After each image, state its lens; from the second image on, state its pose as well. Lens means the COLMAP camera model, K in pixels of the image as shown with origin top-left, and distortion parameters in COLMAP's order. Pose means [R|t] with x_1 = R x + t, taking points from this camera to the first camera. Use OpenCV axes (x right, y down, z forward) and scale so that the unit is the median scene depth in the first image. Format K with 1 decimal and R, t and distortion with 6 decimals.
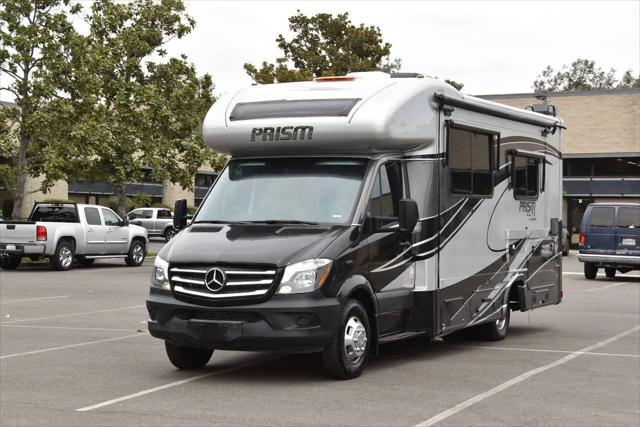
lens RADIAL K [[1261.2, 0, 322.5], [0, 1261.2, 220.9], [0, 0, 1]] dist [0.412281, 0.563695]
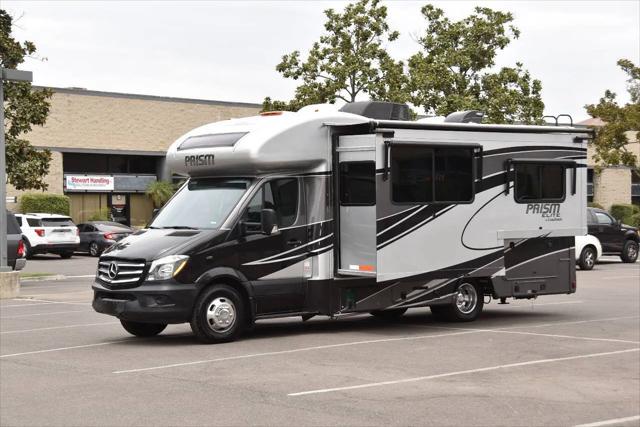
lens RADIAL K [[1316.4, 0, 323.1], [0, 1316.4, 223.1], [0, 0, 1]] dist [0.457238, 0.769958]
pose [[0.904111, -0.022657, -0.426696, 0.271203], [0.023443, 0.999719, -0.003410, 0.001643], [0.426653, -0.006920, 0.904389, -0.081202]]
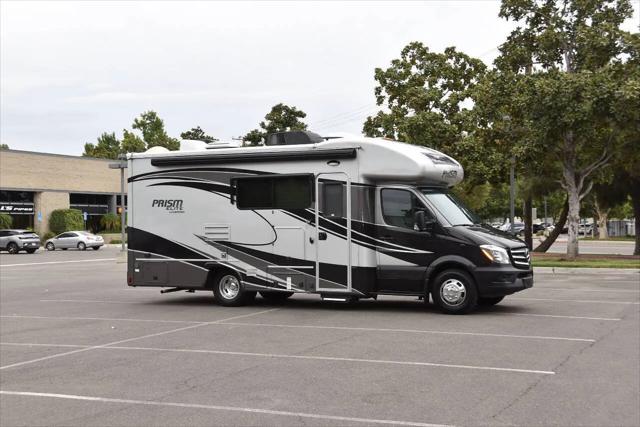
lens RADIAL K [[953.6, 0, 320.0], [0, 953.6, 213.5], [0, 0, 1]] dist [0.205885, 0.123015]
pose [[0.017530, -0.002548, 0.999843, -0.539214], [0.016578, 0.999860, 0.002258, -0.008111], [-0.999709, 0.016536, 0.017570, 0.461934]]
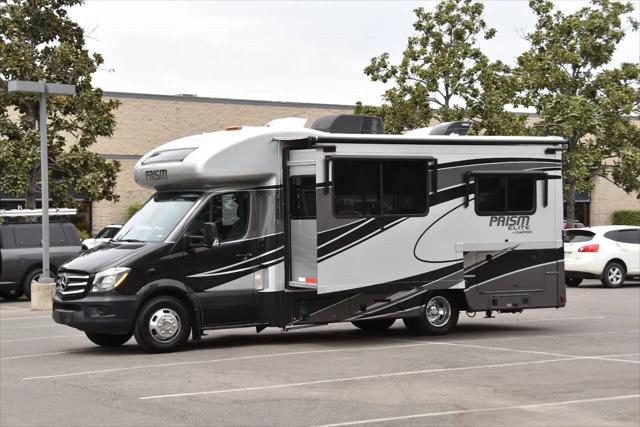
lens RADIAL K [[1453.5, 0, 316.8], [0, 1453.5, 224.8], [0, 0, 1]] dist [0.555445, 0.912267]
pose [[0.831413, -0.026340, -0.555031, 0.395099], [0.023715, 0.999648, -0.011917, 0.002812], [0.555149, -0.003255, 0.831745, -0.087335]]
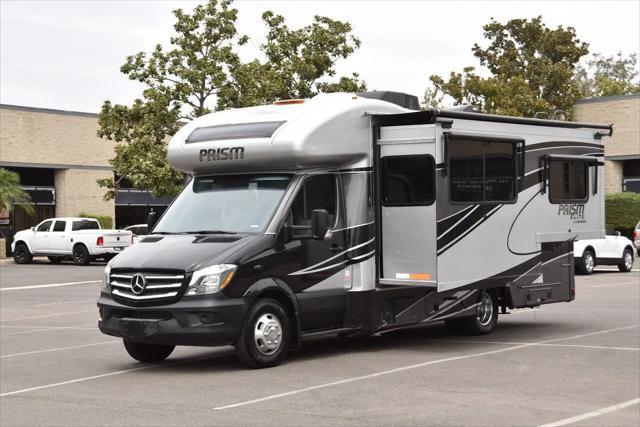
lens RADIAL K [[1261.2, 0, 322.5], [0, 1261.2, 220.9], [0, 0, 1]] dist [0.412281, 0.563695]
pose [[0.973526, -0.034435, -0.225966, 0.125513], [0.033088, 0.999405, -0.009746, 0.001846], [0.226168, 0.002011, 0.974086, -0.036869]]
